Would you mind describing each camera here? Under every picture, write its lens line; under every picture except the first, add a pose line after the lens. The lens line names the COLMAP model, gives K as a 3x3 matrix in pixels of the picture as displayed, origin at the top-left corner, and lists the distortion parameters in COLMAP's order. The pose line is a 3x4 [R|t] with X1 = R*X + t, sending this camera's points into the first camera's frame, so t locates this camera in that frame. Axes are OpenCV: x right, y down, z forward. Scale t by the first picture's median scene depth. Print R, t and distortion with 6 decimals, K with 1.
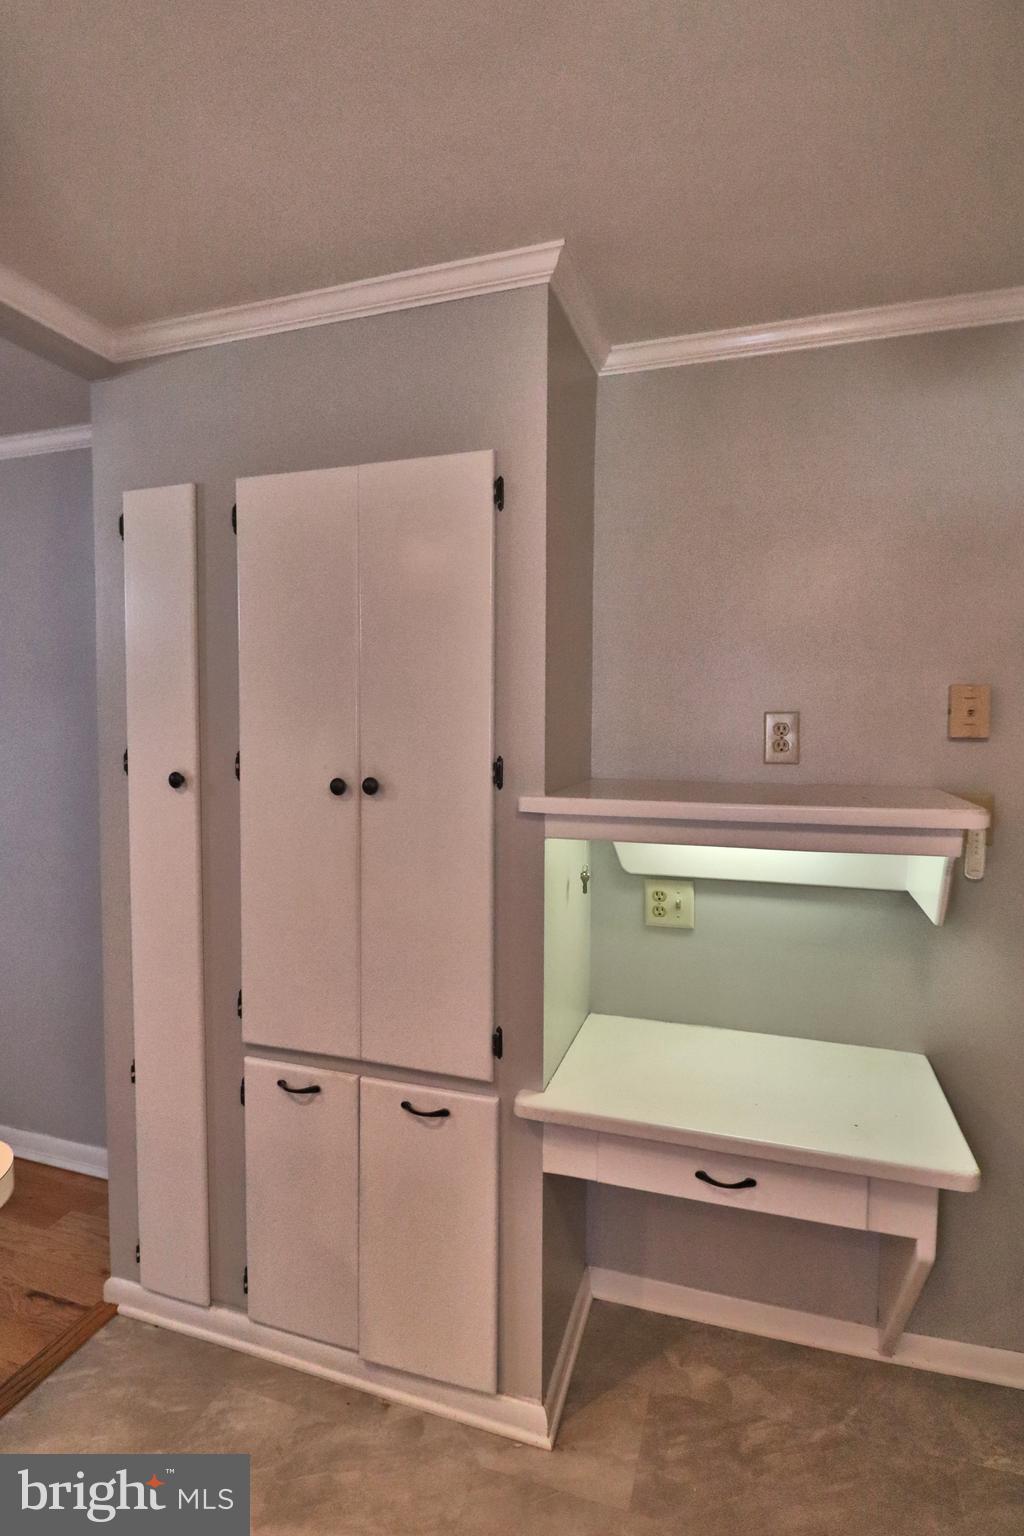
lens RADIAL K [[789.8, 0, 493.6], [0, 789.8, 759.8], [0, 0, 1]] dist [0.000700, -0.014951]
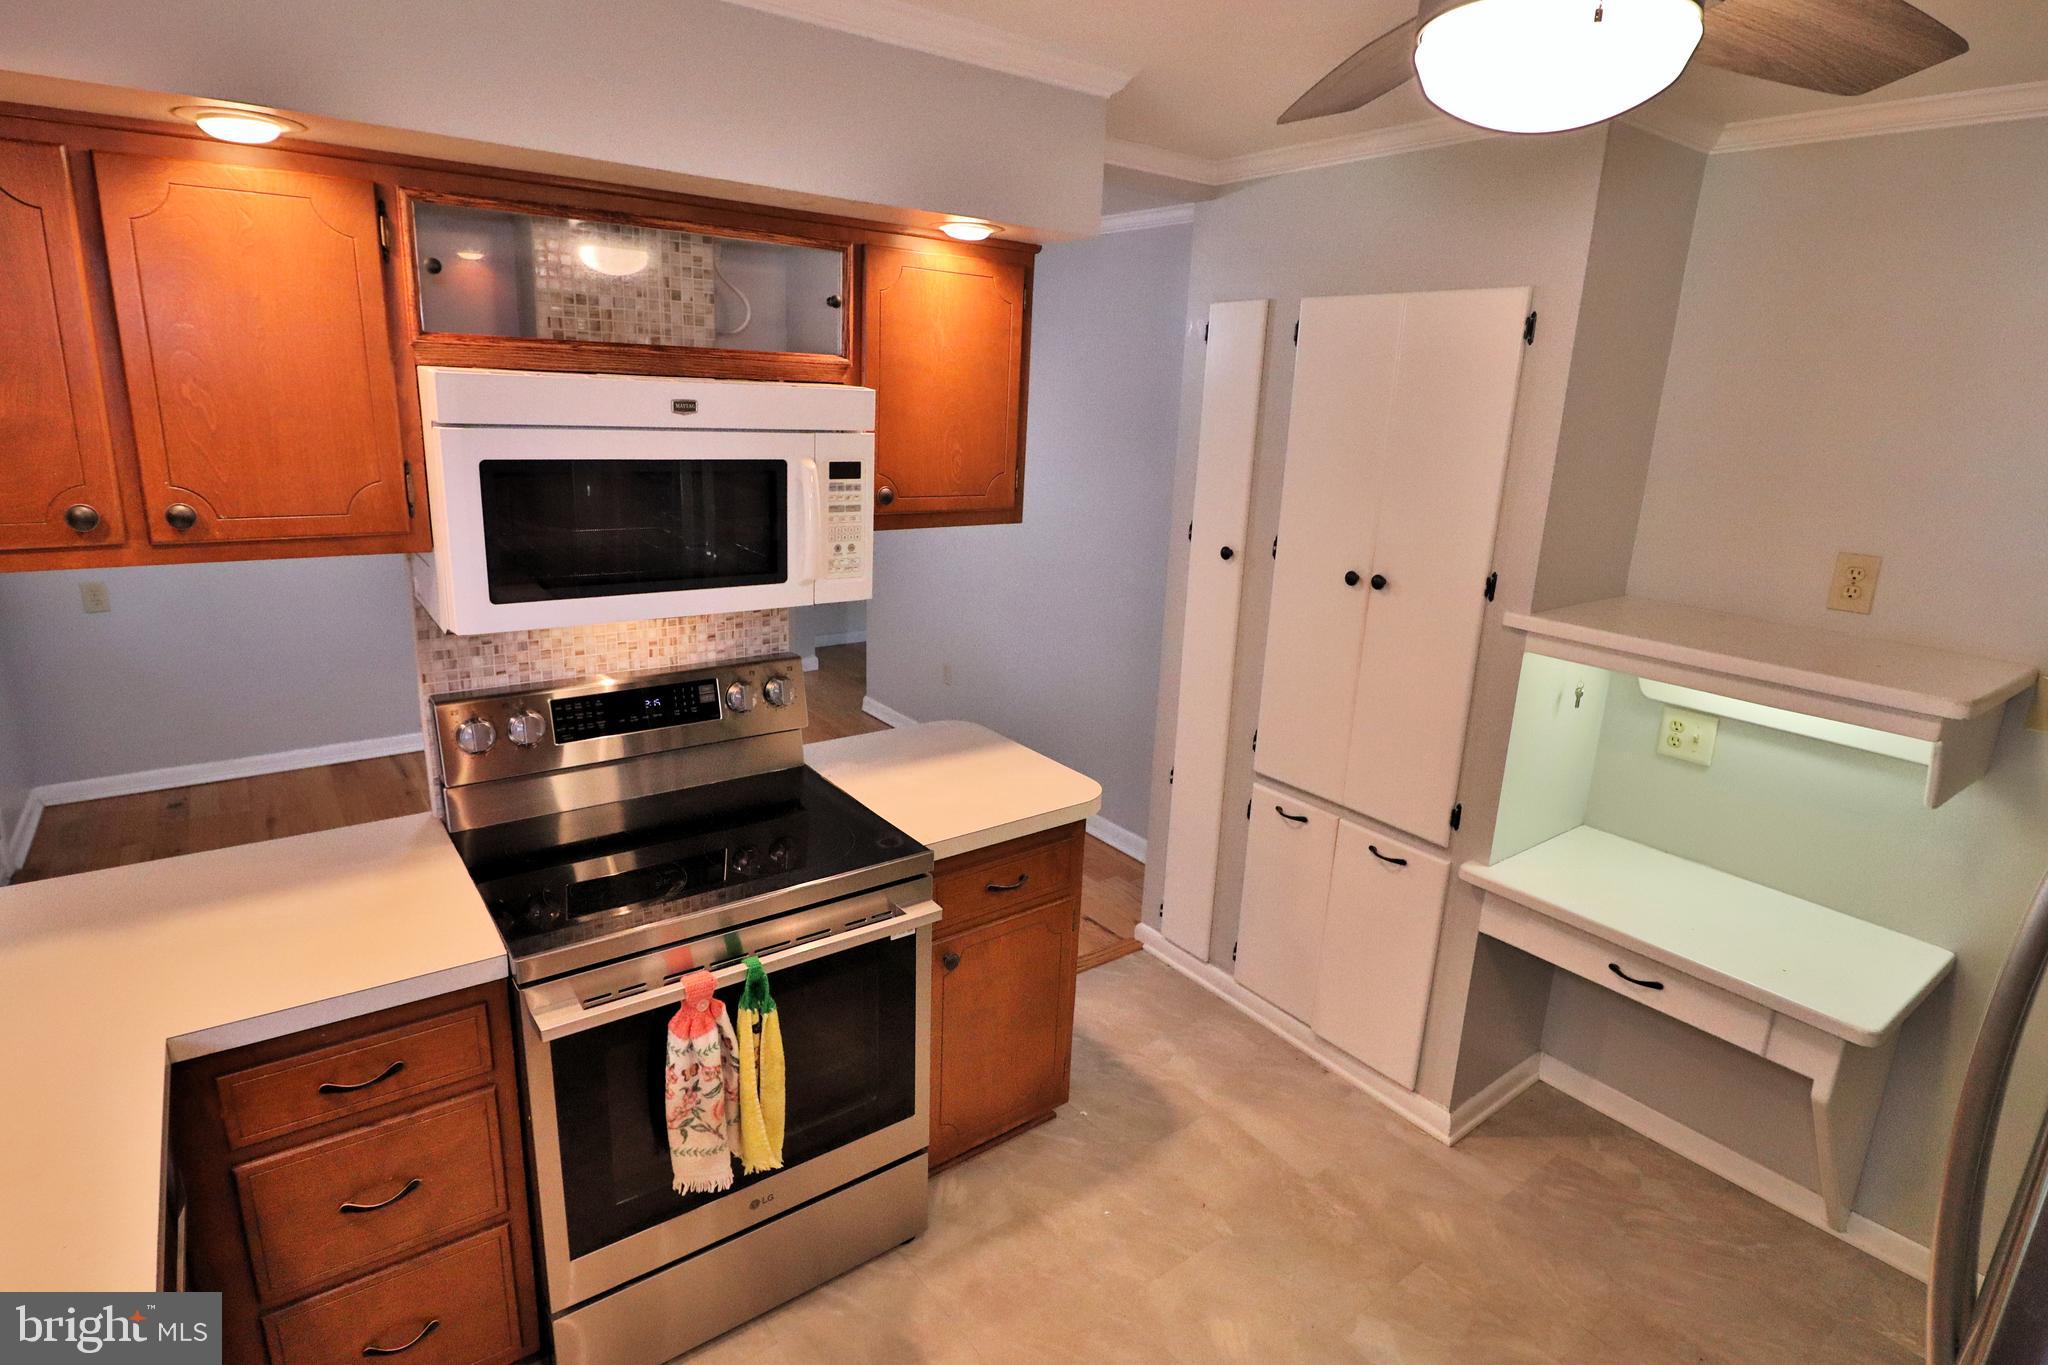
lens RADIAL K [[1053.6, 0, 1030.8], [0, 1053.6, 665.1], [0, 0, 1]] dist [-0.000453, -0.013302]
pose [[0.825467, 0.172269, -0.537520, 0.262339], [-0.066554, 0.975351, 0.210382, -0.132621], [0.560513, -0.137889, 0.816585, -0.540978]]
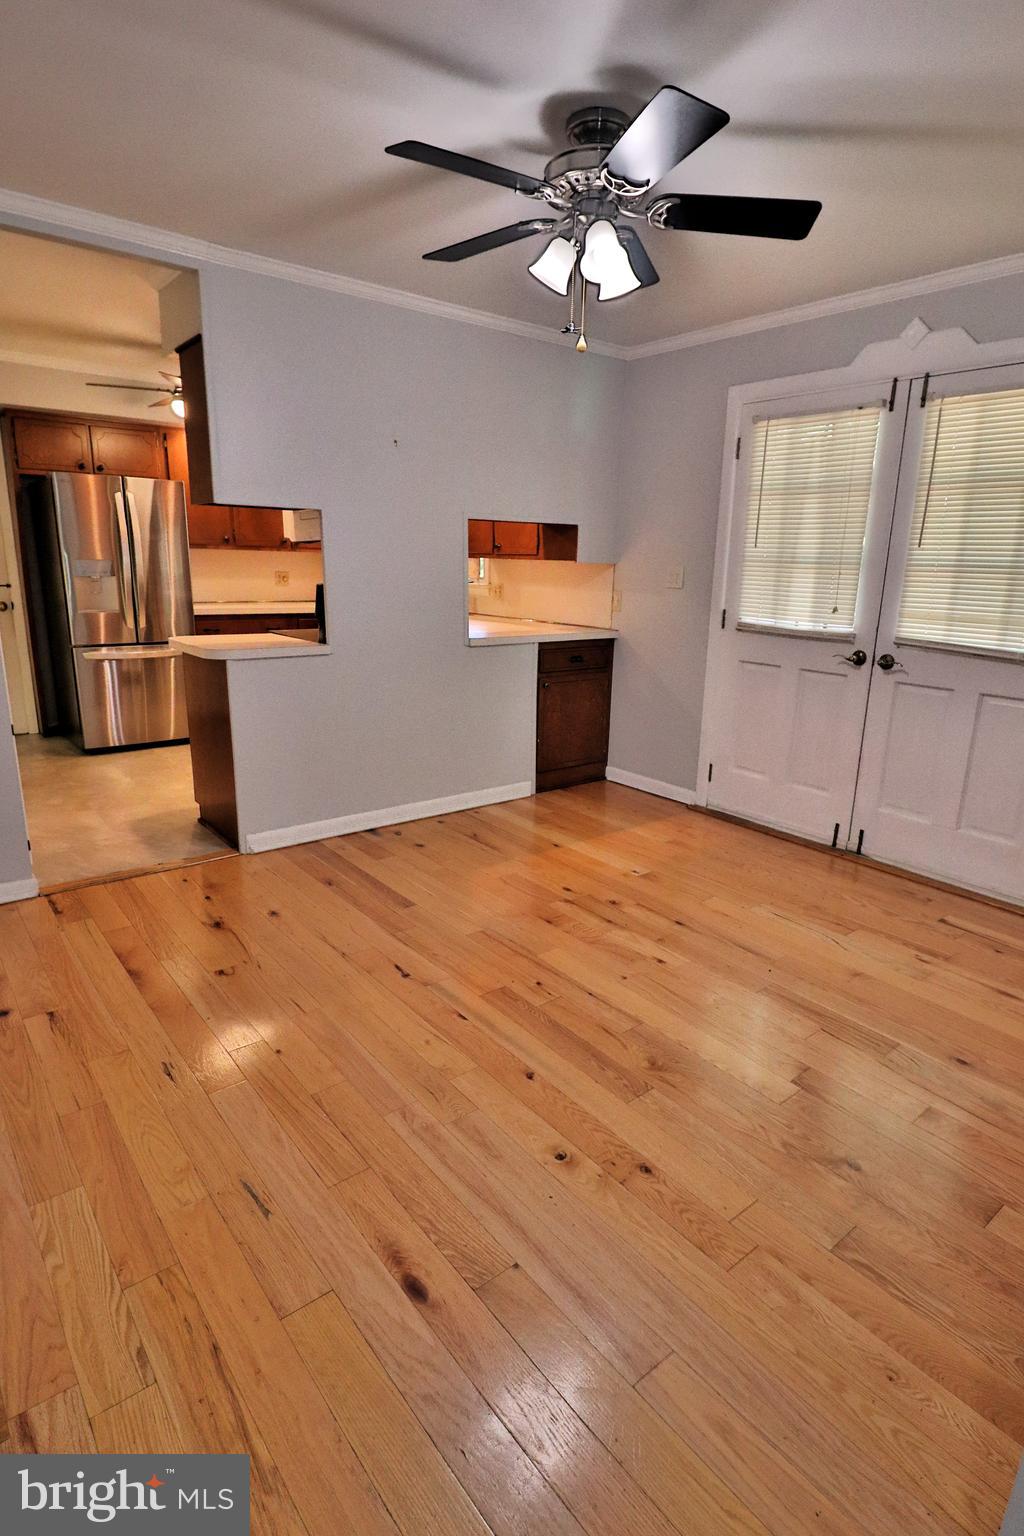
lens RADIAL K [[794.9, 0, 519.6], [0, 794.9, 771.1], [0, 0, 1]] dist [-0.002222, -0.014411]
pose [[-0.843061, -0.163739, 0.512287, -2.284396], [-0.002232, 0.953585, 0.301115, 0.011341], [-0.537814, 0.252715, -0.804296, 1.892745]]
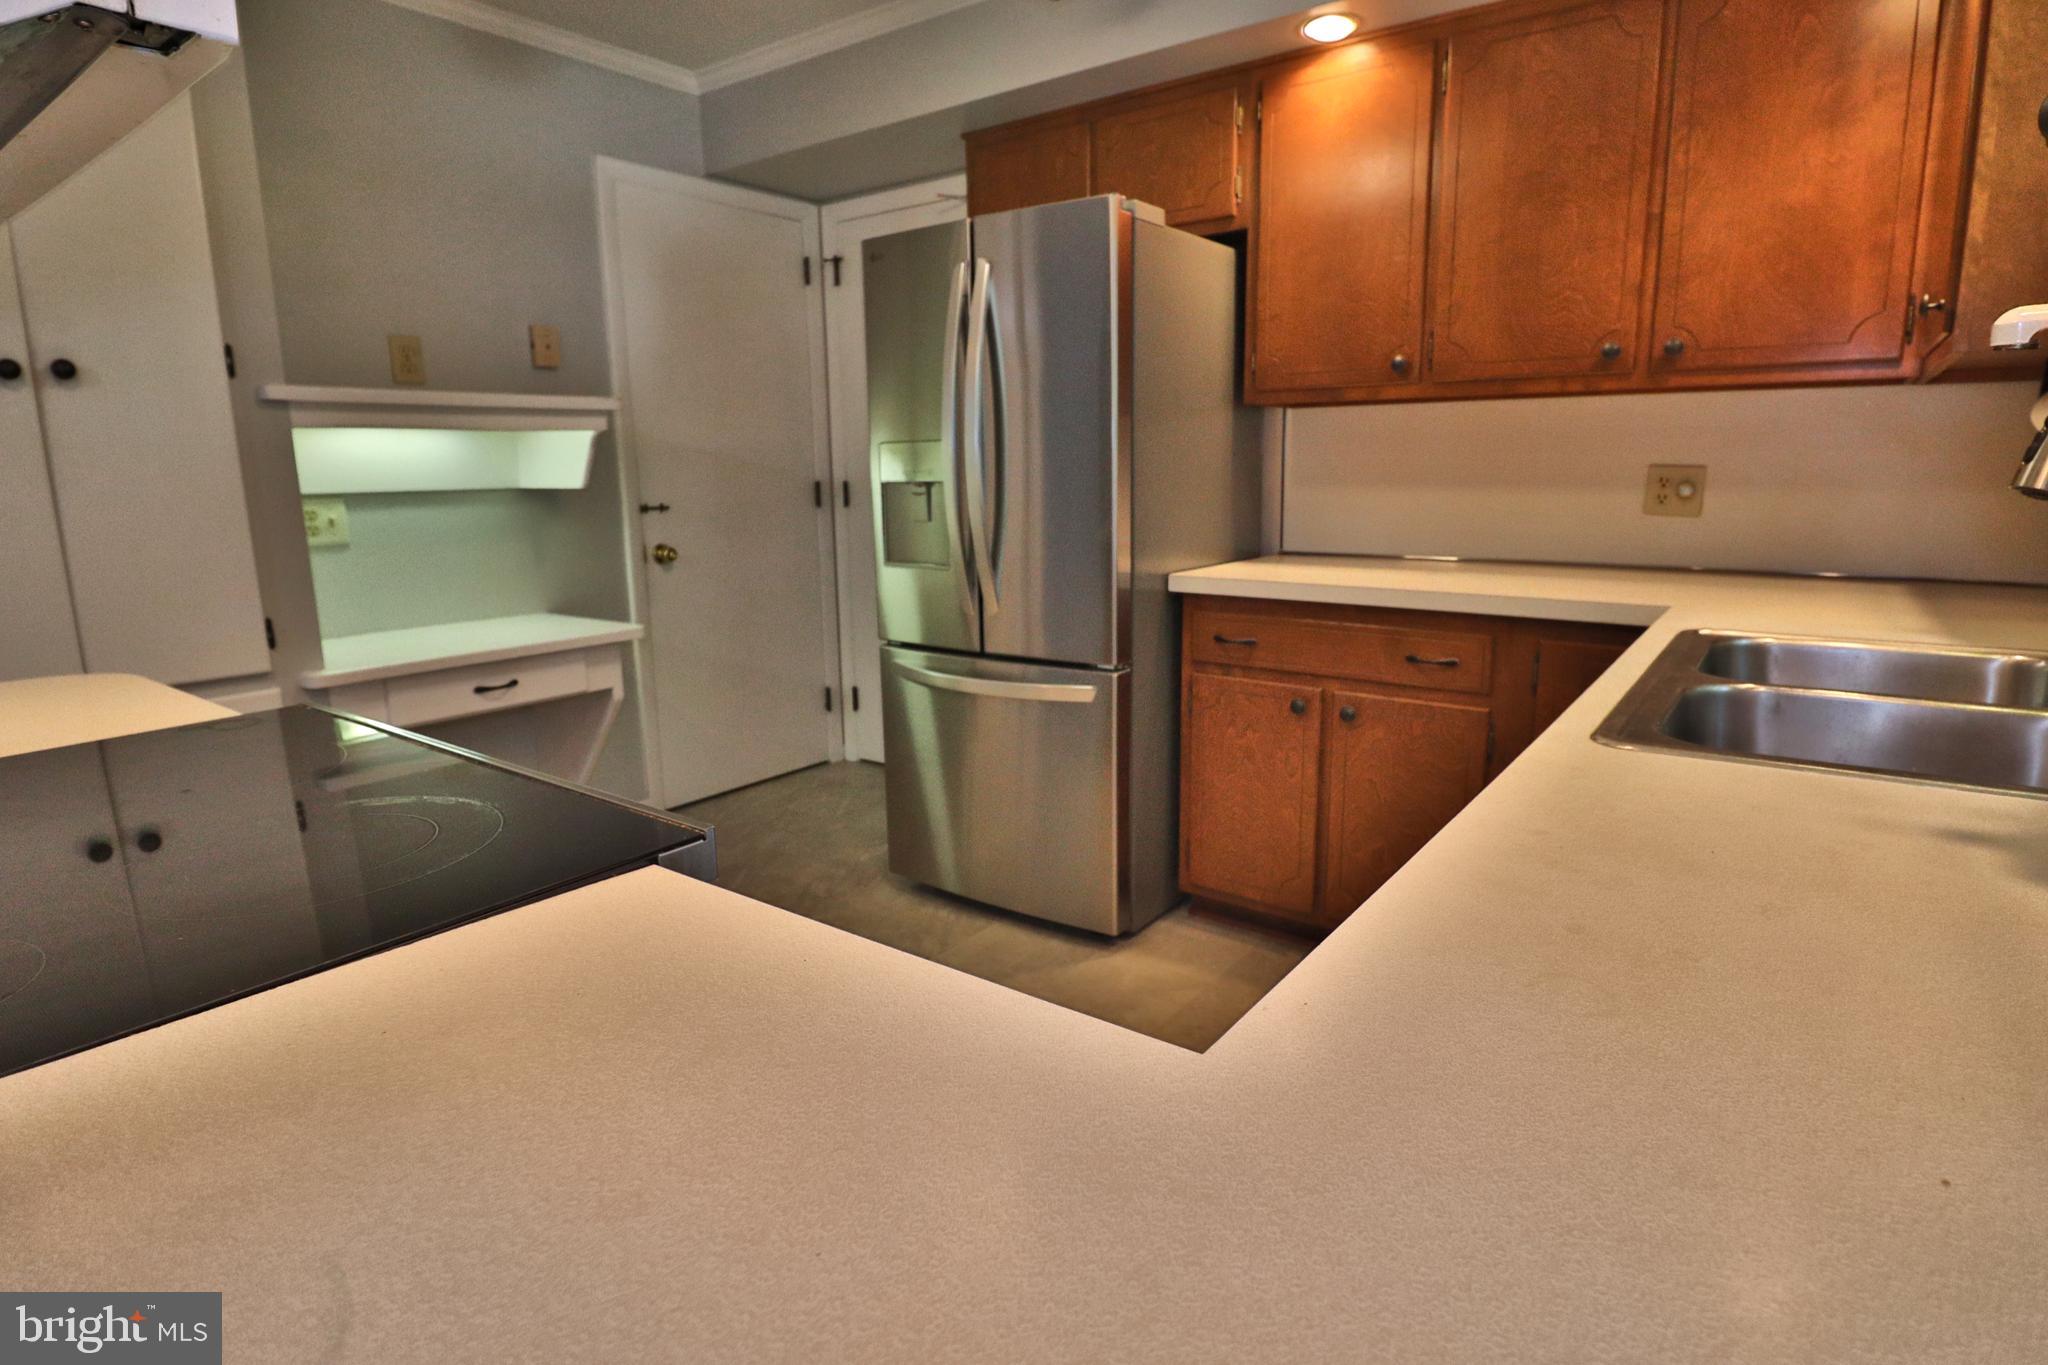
lens RADIAL K [[1059.8, 0, 1033.9], [0, 1059.8, 668.4], [0, 0, 1]] dist [-0.002222, -0.014411]
pose [[0.299967, -0.187462, 0.935349, -0.912652], [0.062963, 0.982254, 0.176671, 0.206184], [-0.951870, 0.005897, 0.306447, -0.335295]]
